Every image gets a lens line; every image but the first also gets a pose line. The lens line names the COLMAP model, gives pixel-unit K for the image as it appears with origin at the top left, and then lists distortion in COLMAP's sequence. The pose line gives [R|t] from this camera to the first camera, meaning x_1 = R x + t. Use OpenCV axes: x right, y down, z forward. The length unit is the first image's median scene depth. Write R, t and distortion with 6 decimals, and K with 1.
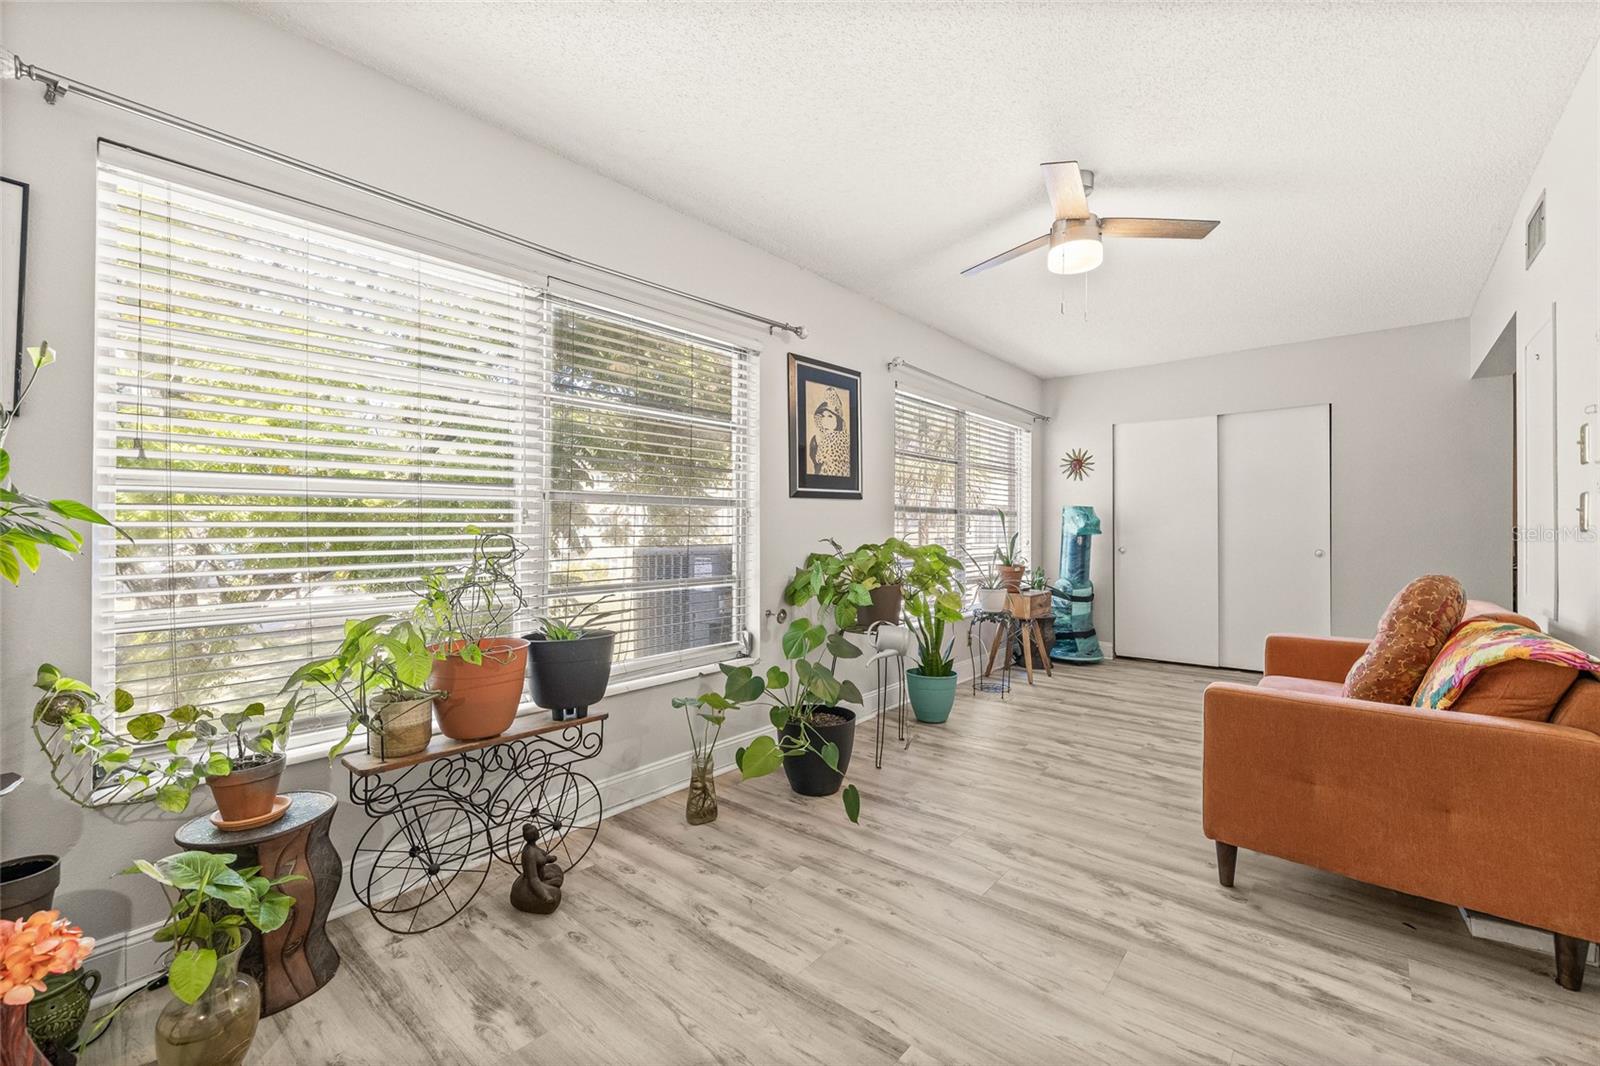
lens RADIAL K [[666.5, 0, 792.8], [0, 666.5, 526.9], [0, 0, 1]] dist [0.000037, 0.000031]
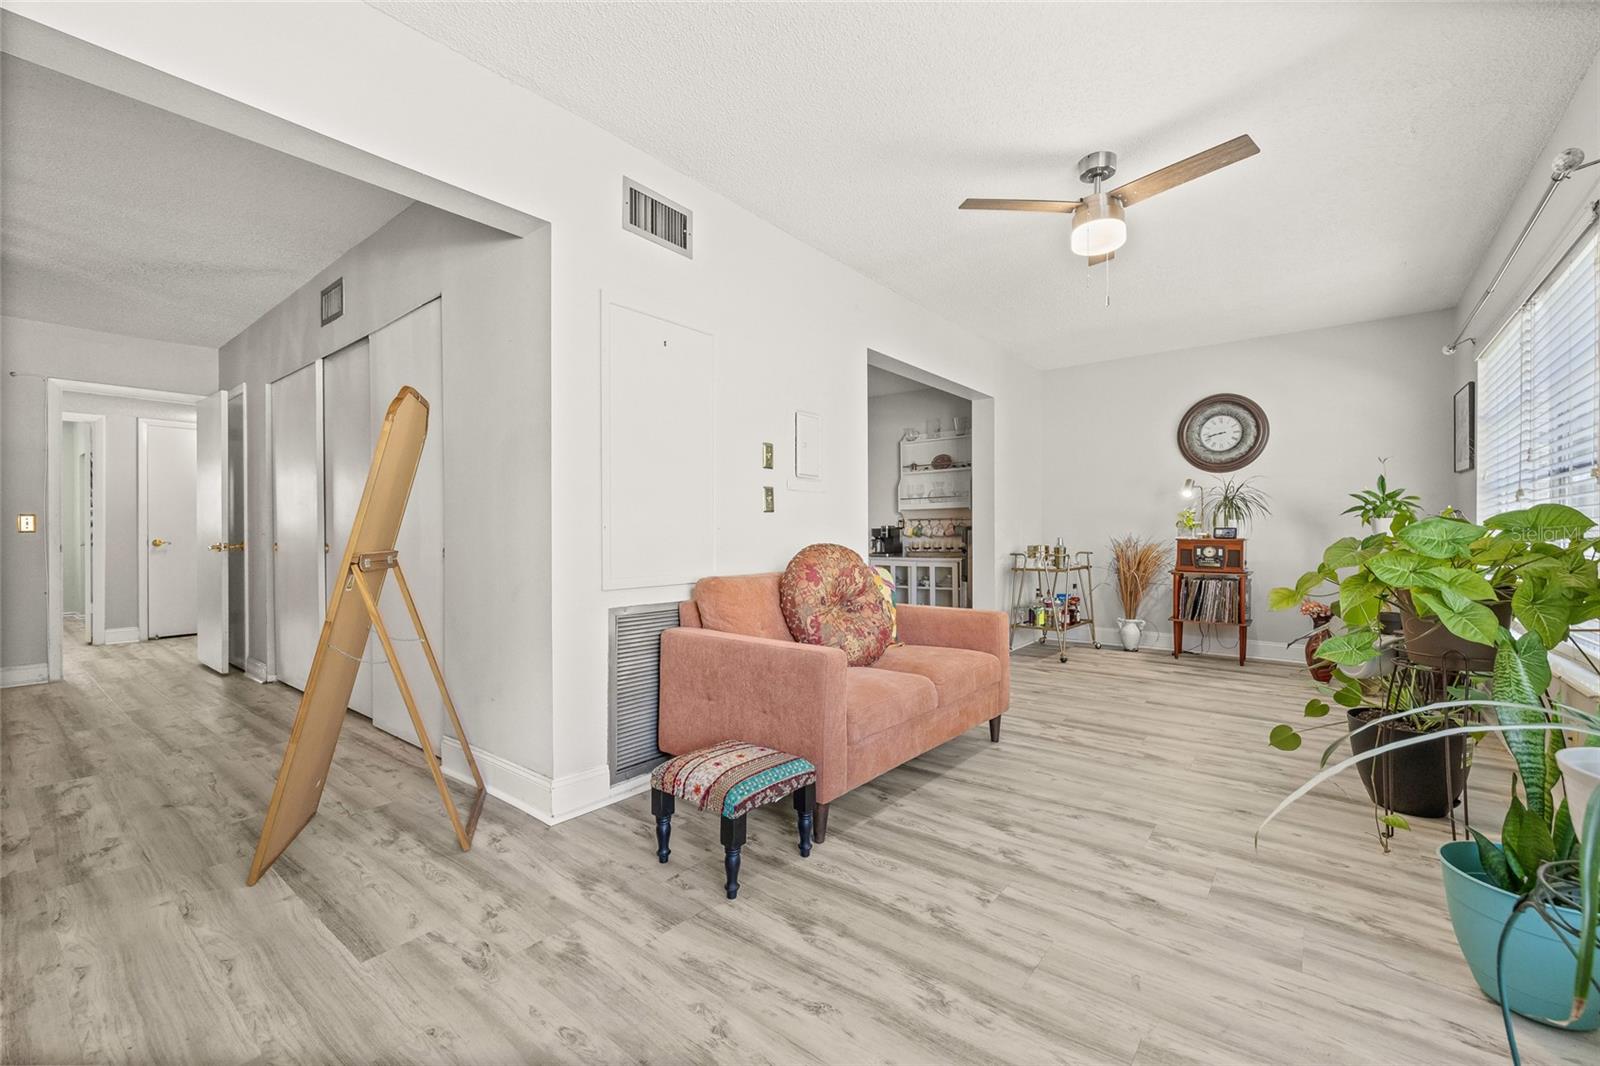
lens RADIAL K [[666.5, 0, 792.8], [0, 666.5, 526.9], [0, 0, 1]] dist [0.000037, 0.000031]
pose [[-0.999433, 0.005252, -0.033252, 0.895466], [0.005676, 0.999904, -0.012651, 0.046799], [0.033183, -0.012832, -0.999367, 1.942414]]
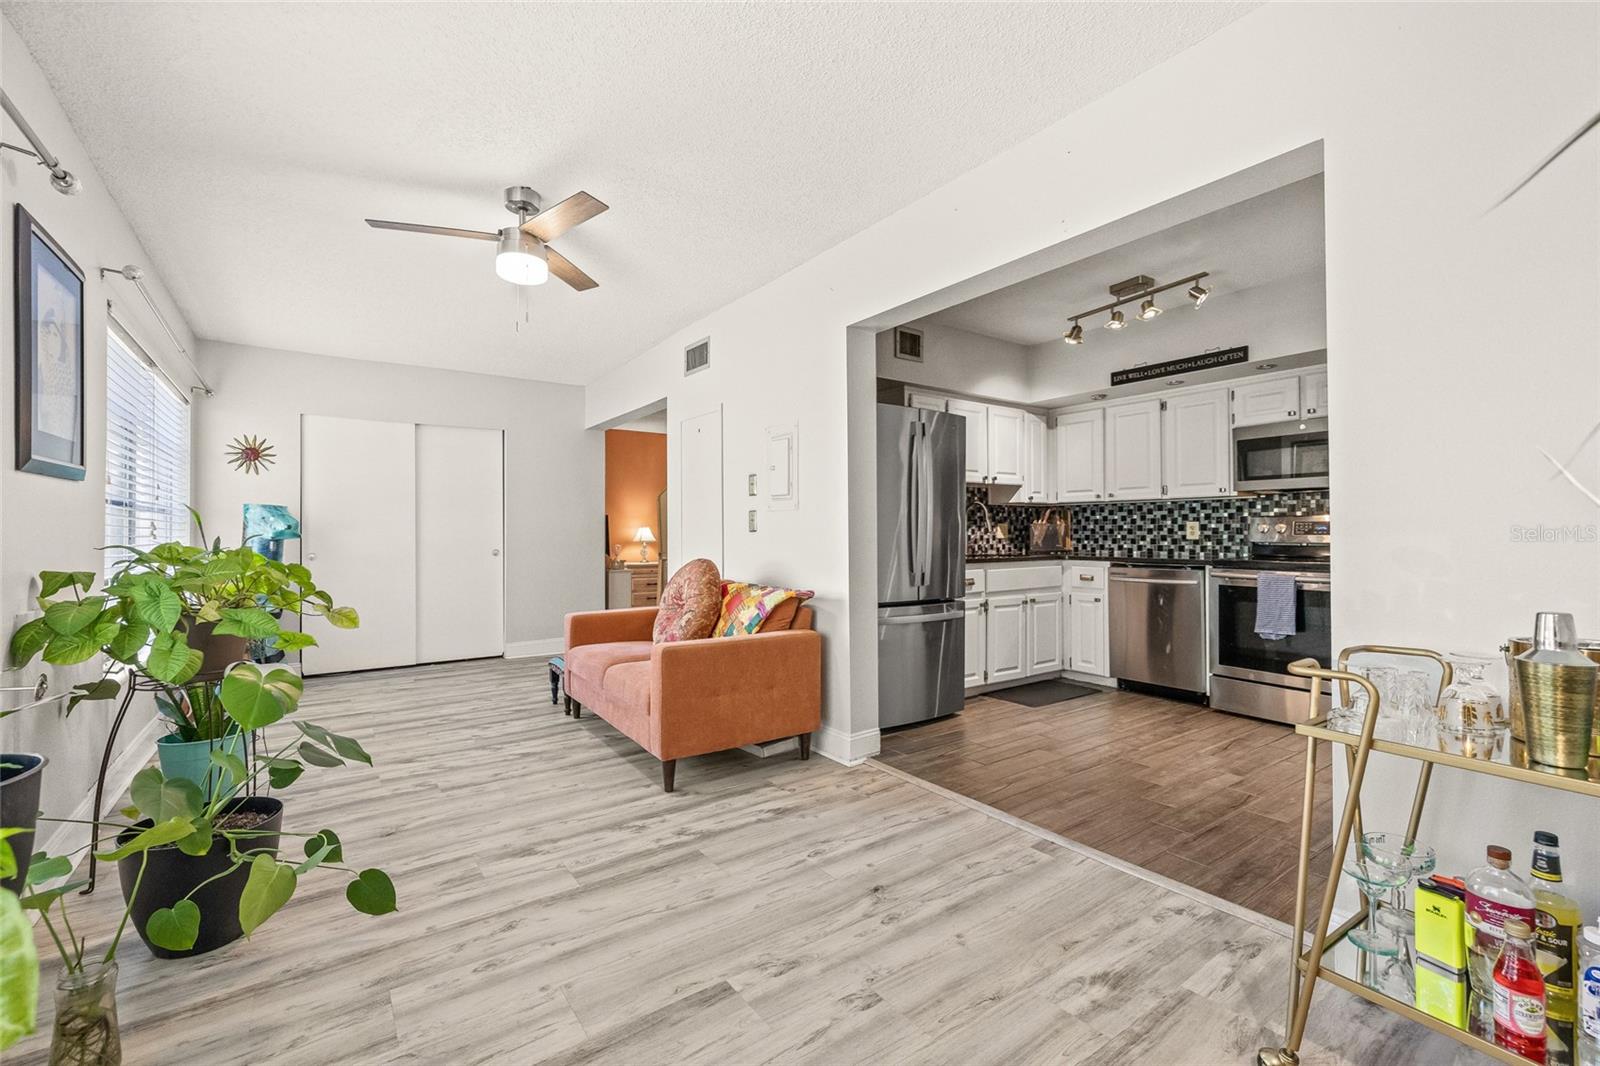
lens RADIAL K [[678.0, 0, 793.9], [0, 678.0, 525.6], [0, 0, 1]] dist [0.000817, 0.000133]
pose [[0.242797, 0.013055, 0.969989, -0.487905], [-0.000620, 0.999911, -0.013302, 0.011314], [-0.970077, 0.002628, 0.242784, 0.321308]]
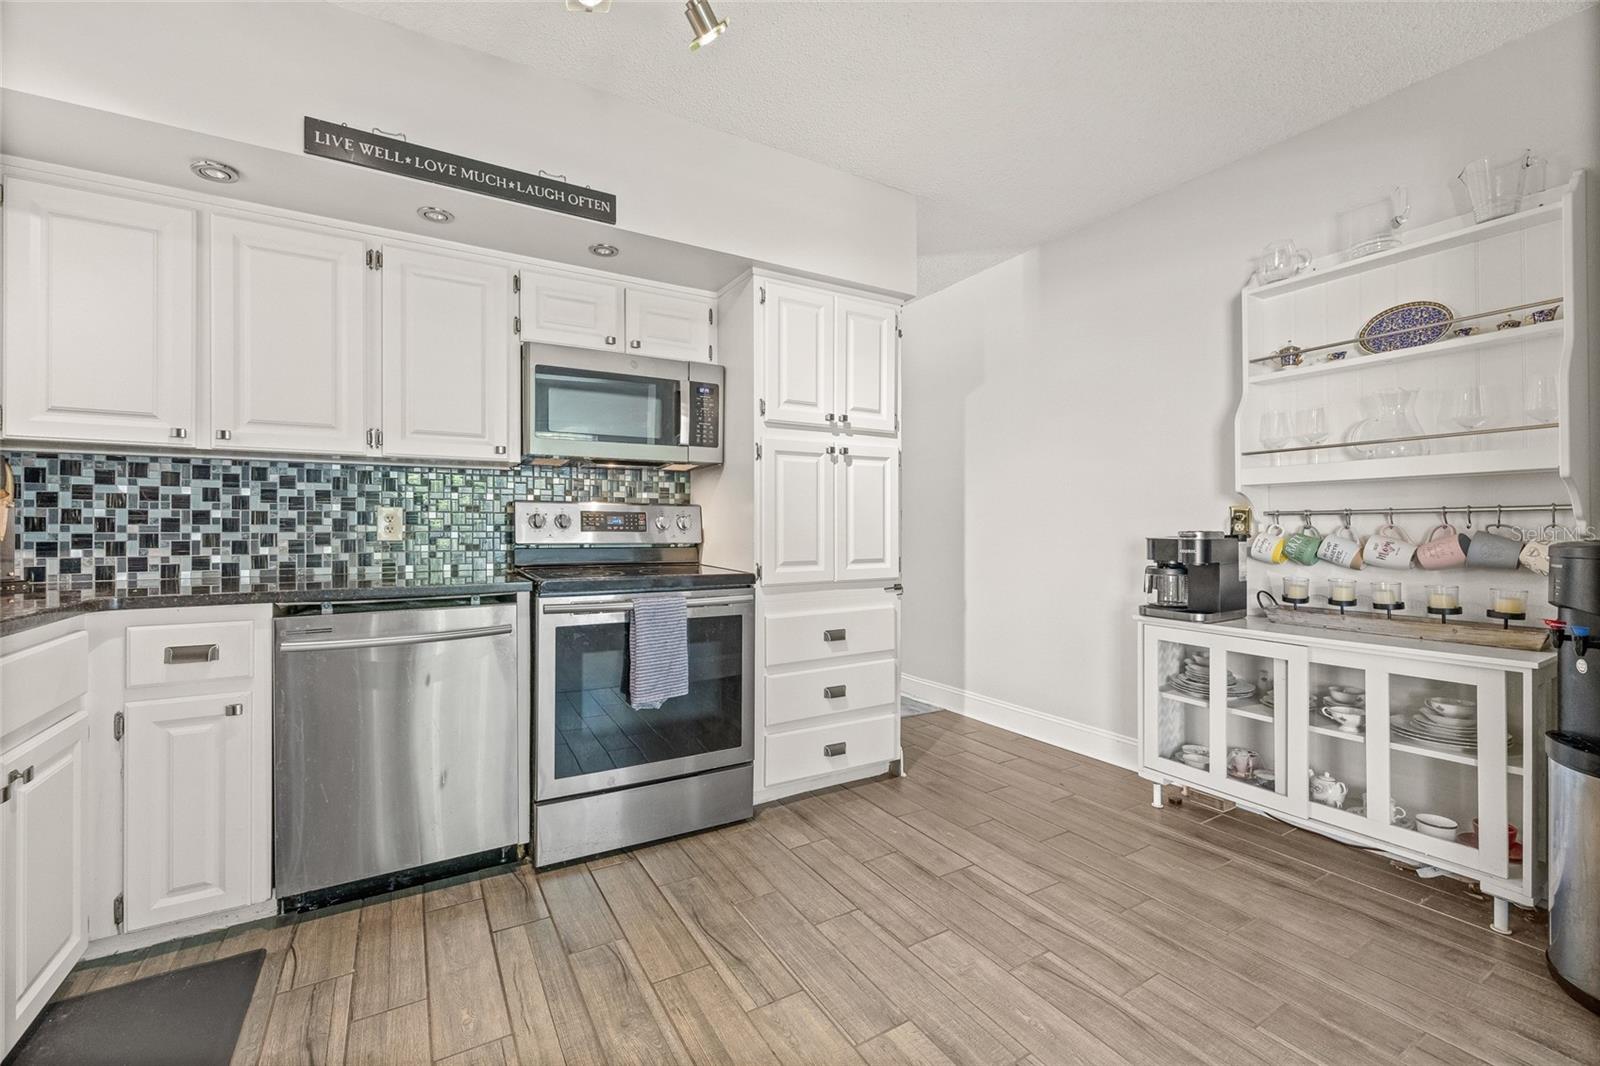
lens RADIAL K [[667.0, 0, 795.5], [0, 667.0, 525.0], [0, 0, 1]] dist [-0.000151, 0.000069]
pose [[-0.948376, 0.003076, 0.317133, 0.678153], [0.002024, 0.999991, -0.003645, 0.005825], [-0.317142, -0.002815, -0.948374, 0.422603]]
